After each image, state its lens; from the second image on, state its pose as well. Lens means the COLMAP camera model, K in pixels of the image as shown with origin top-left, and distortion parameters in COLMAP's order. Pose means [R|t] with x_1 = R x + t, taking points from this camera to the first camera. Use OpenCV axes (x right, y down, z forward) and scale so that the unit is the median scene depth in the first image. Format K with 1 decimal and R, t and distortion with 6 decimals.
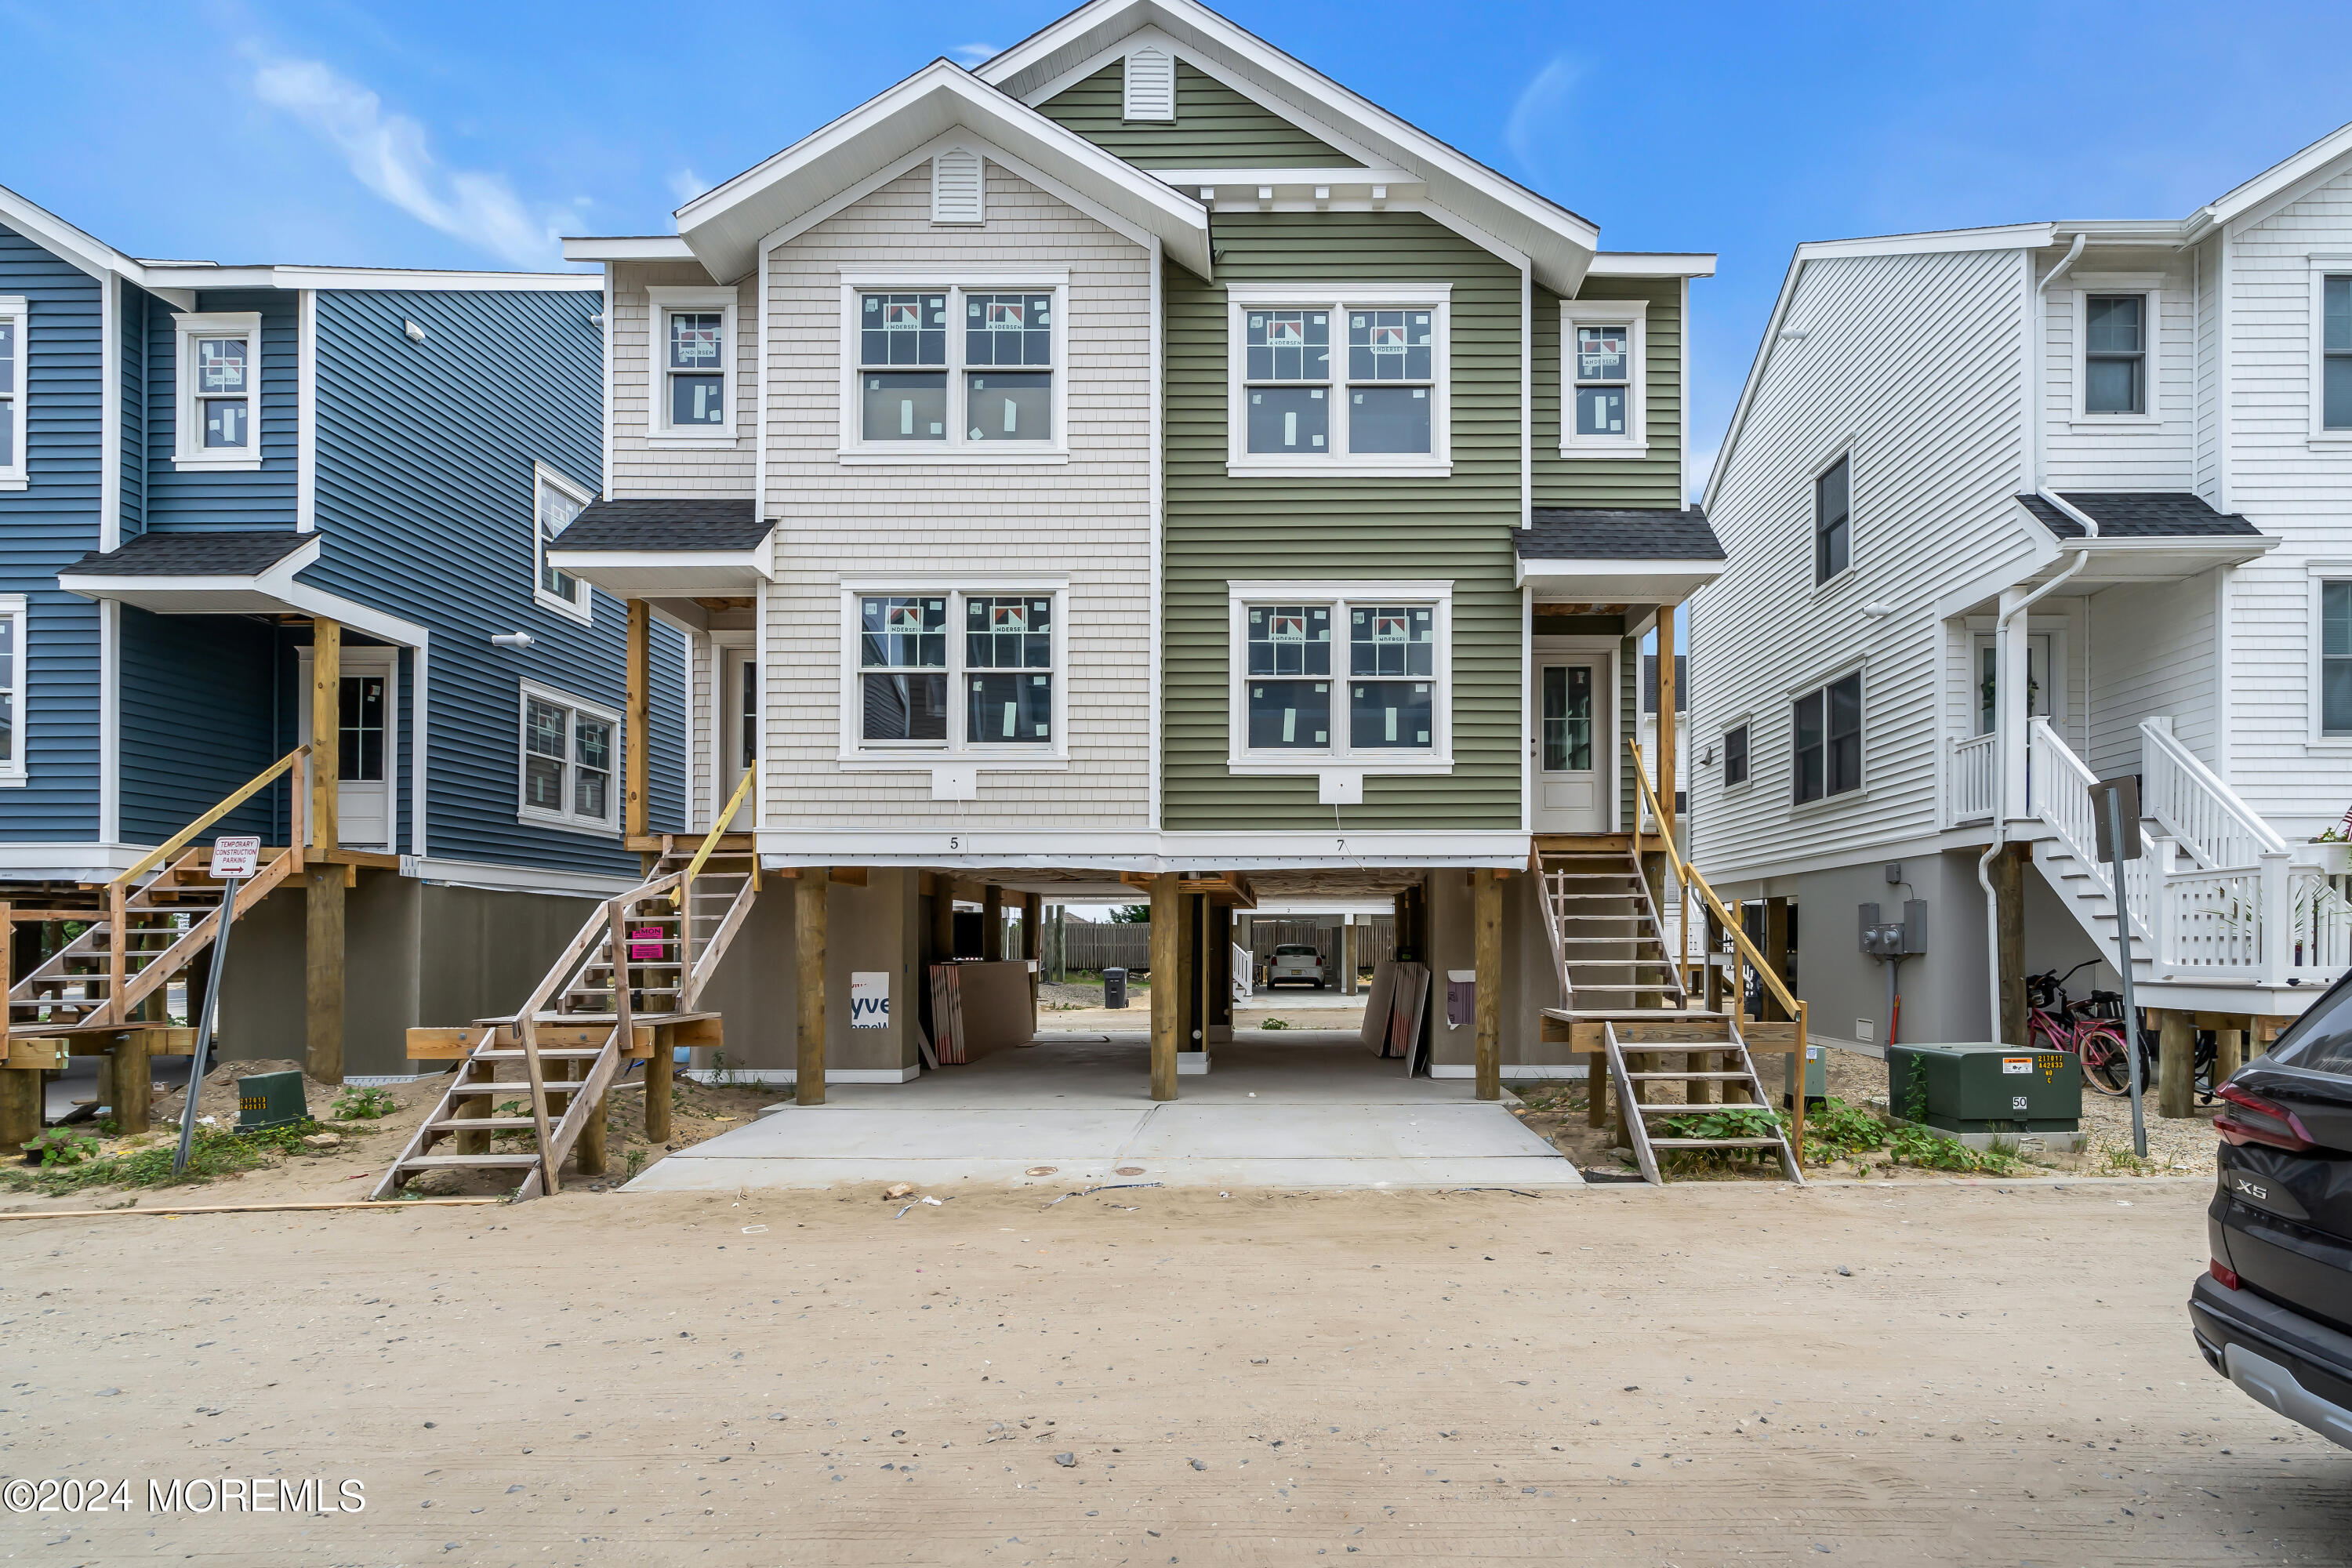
lens RADIAL K [[1098.8, 0, 1297.5], [0, 1098.8, 937.0], [0, 0, 1]] dist [-0.004388, 0.000035]
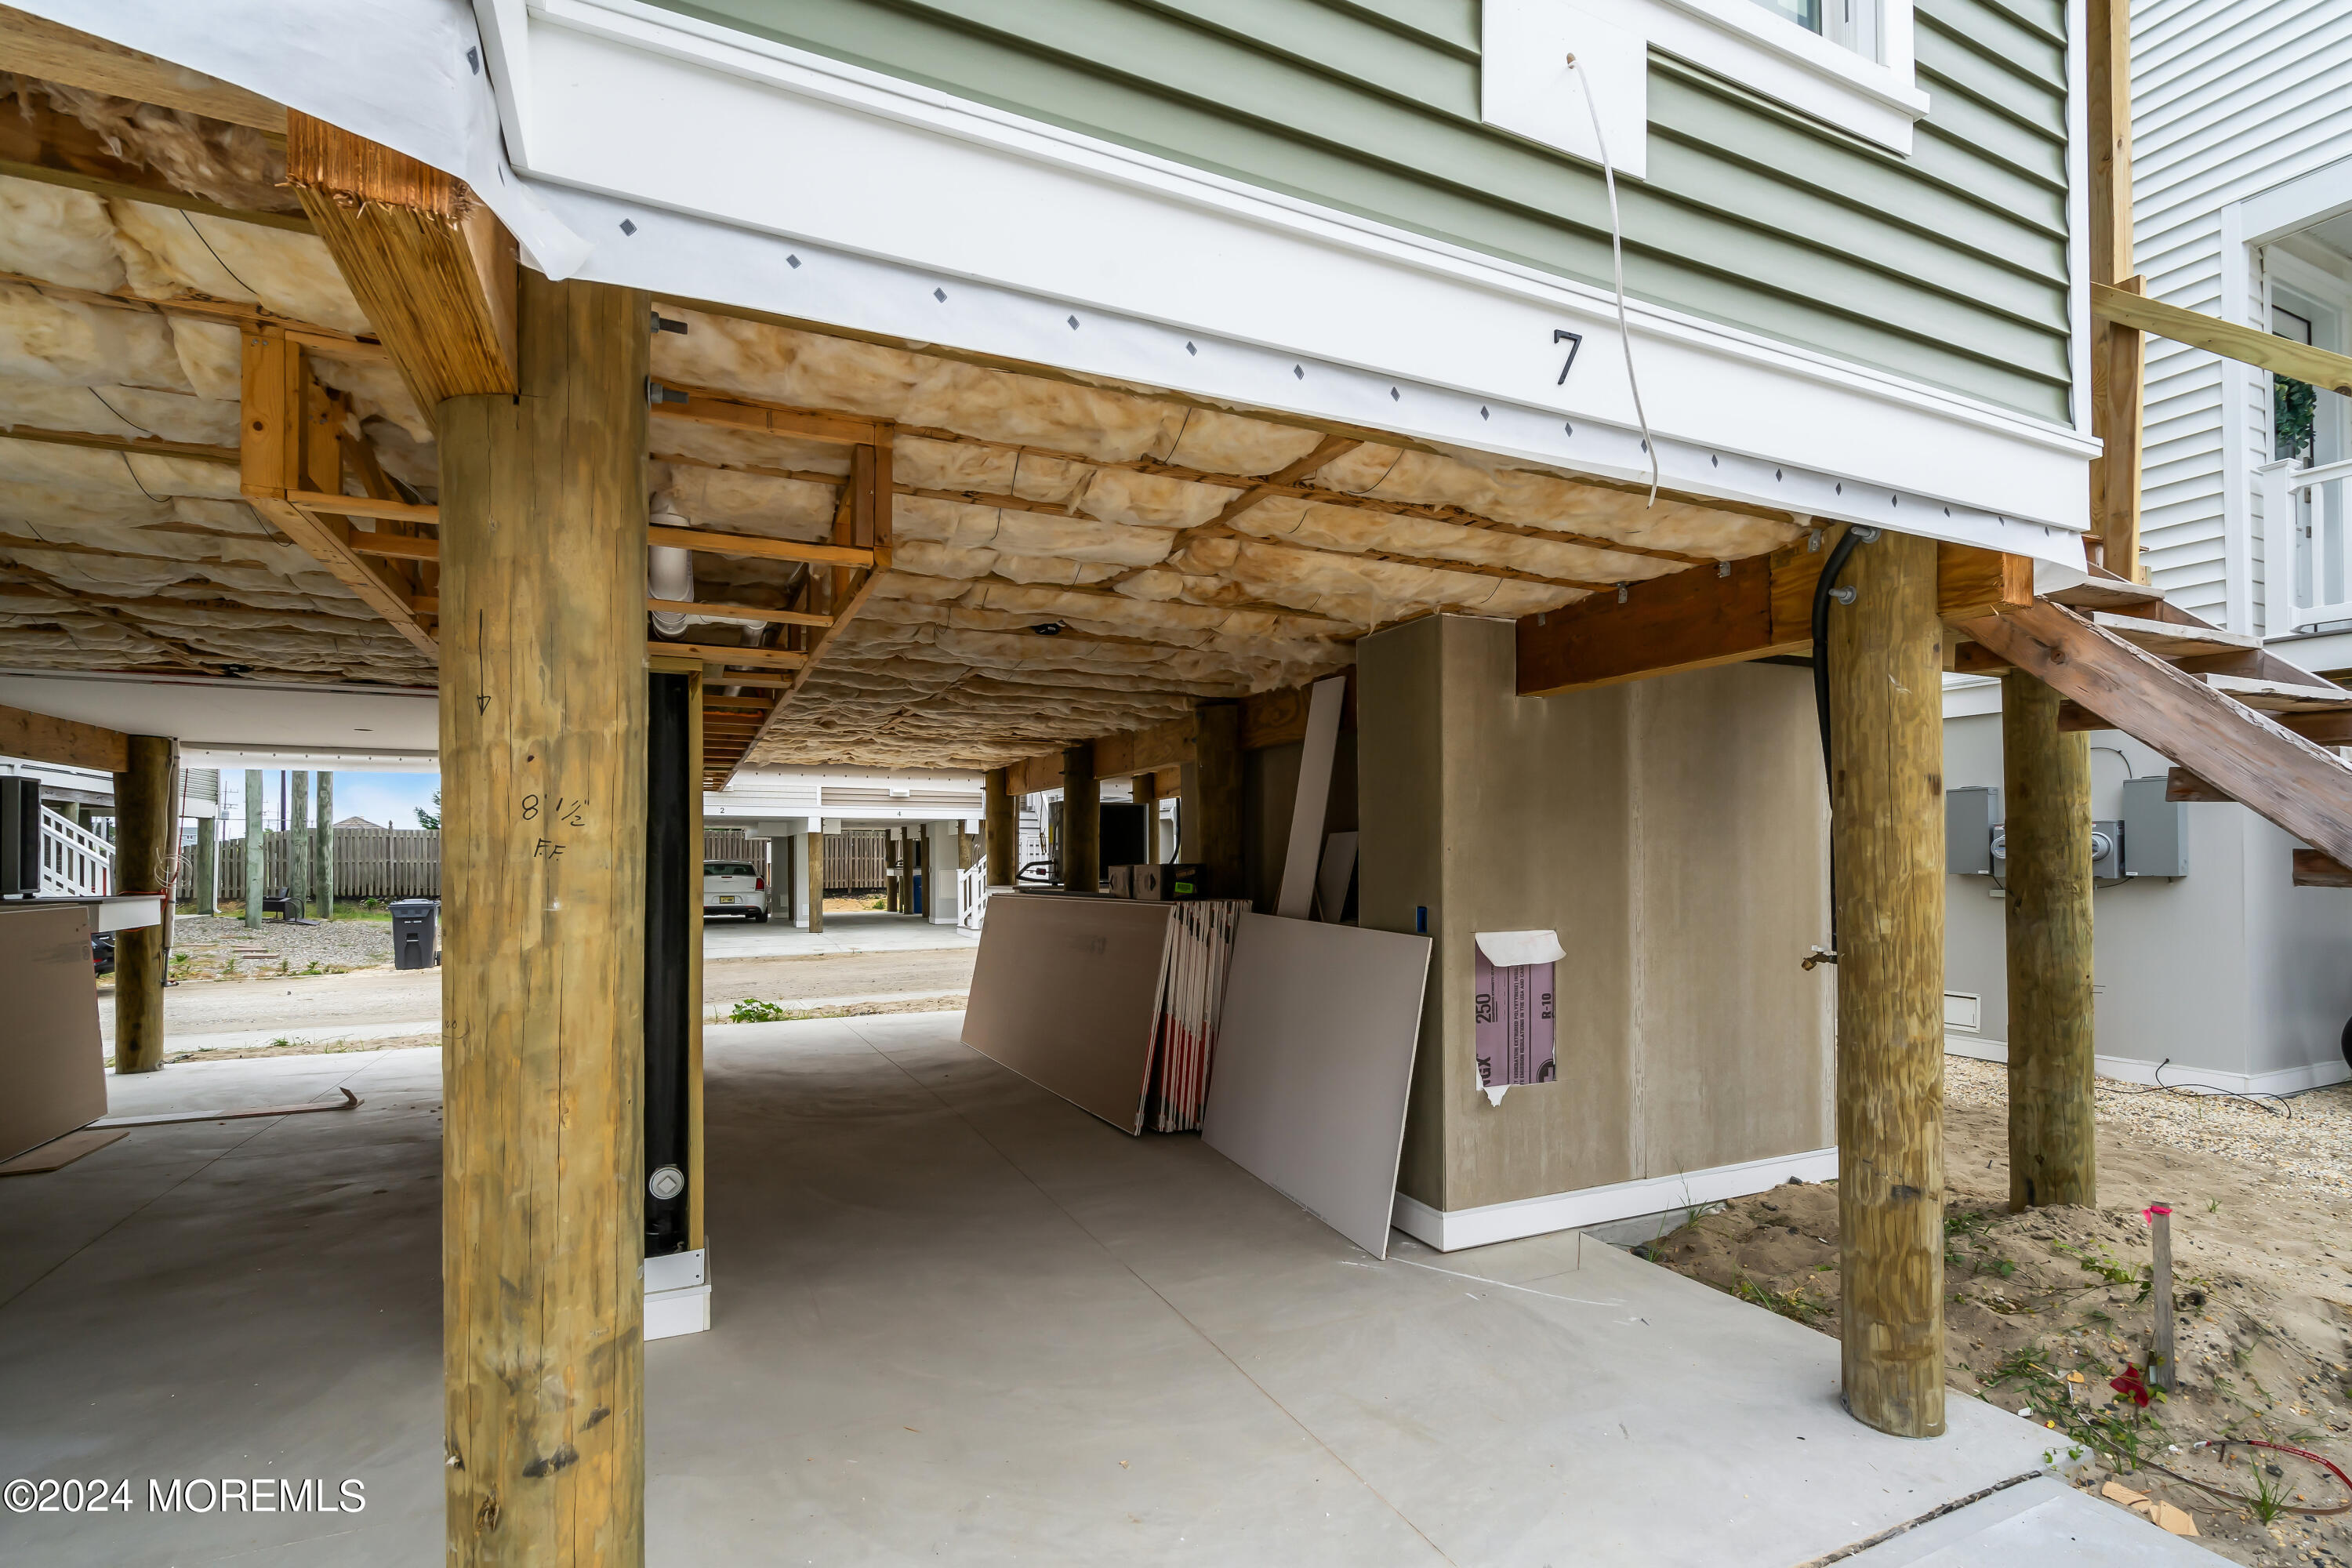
lens RADIAL K [[1049.0, 0, 1155.0], [0, 1049.0, 847.5], [0, 0, 1]] dist [-0.003039, 0.001450]
pose [[0.908802, 0.005864, 0.417187, -0.107608], [-0.003412, 0.999972, -0.006622, 0.007002], [-0.417215, 0.004595, 0.908796, 0.855318]]
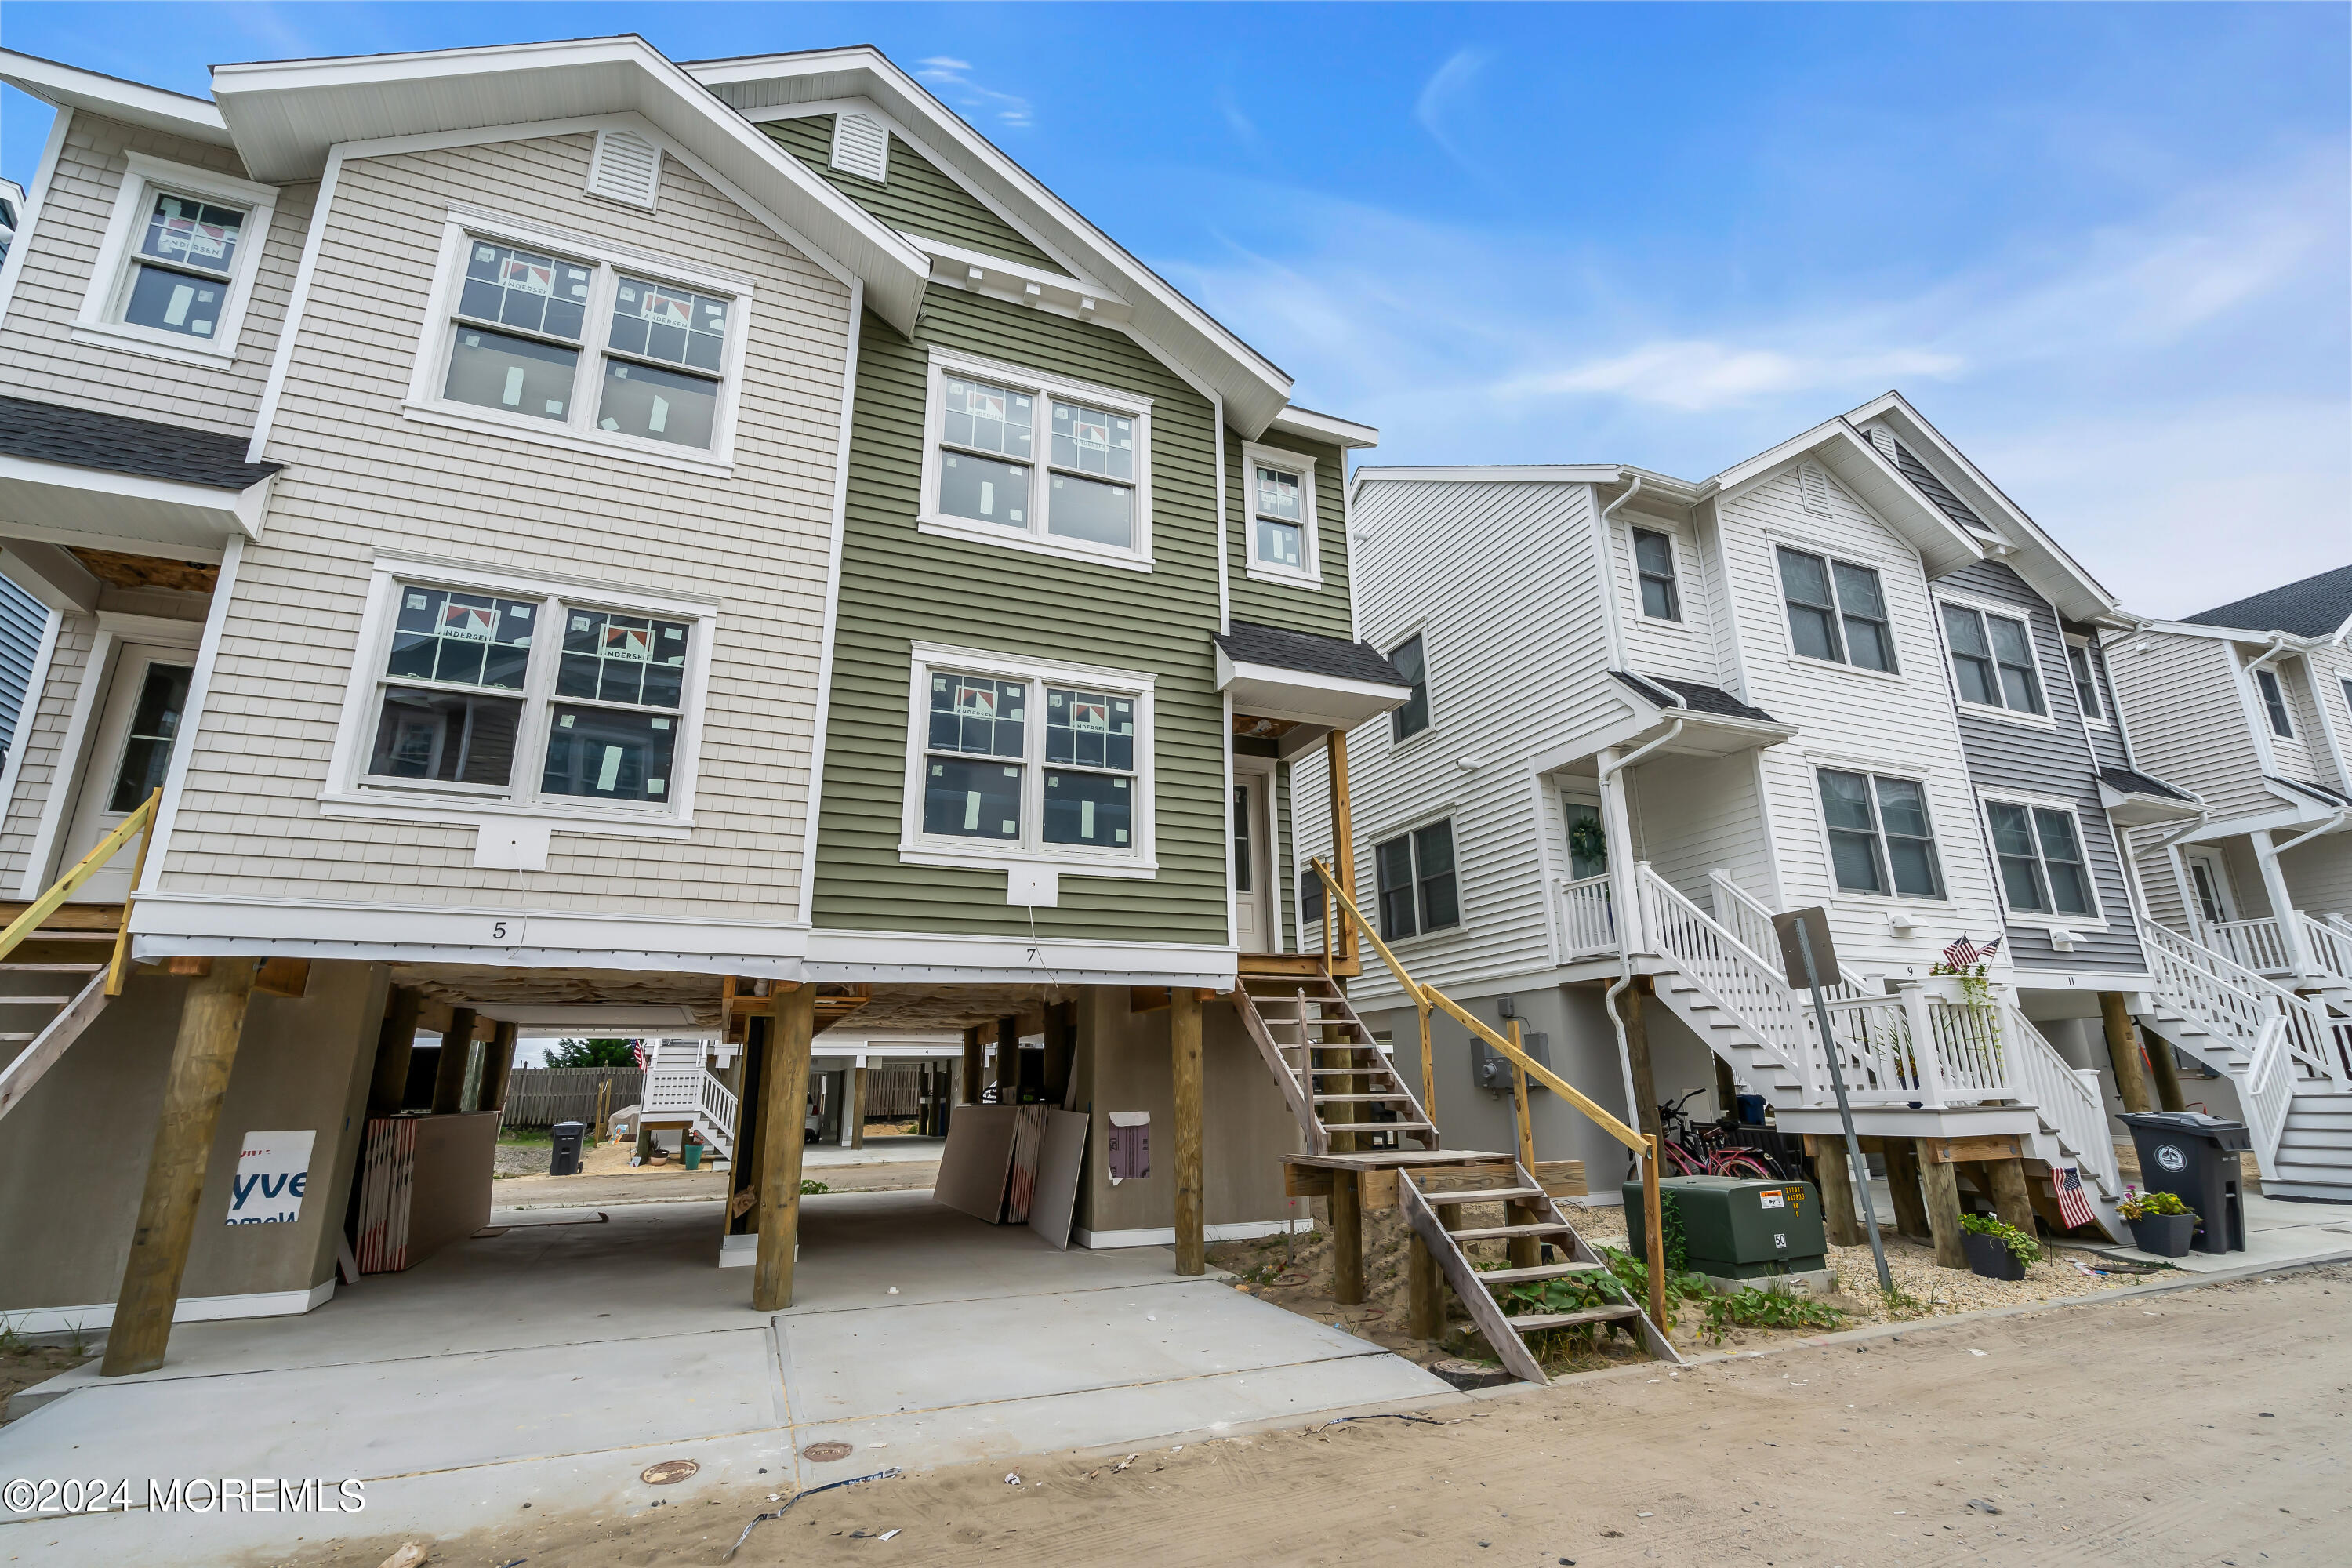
lens RADIAL K [[1049.0, 0, 1165.2], [0, 1049.0, 793.2], [0, 0, 1]] dist [-0.003039, 0.001450]
pose [[0.927049, 0.092346, 0.363391, -0.165443], [0.008524, 0.963754, -0.266656, 0.010611], [-0.374844, 0.250301, 0.892660, 0.222932]]
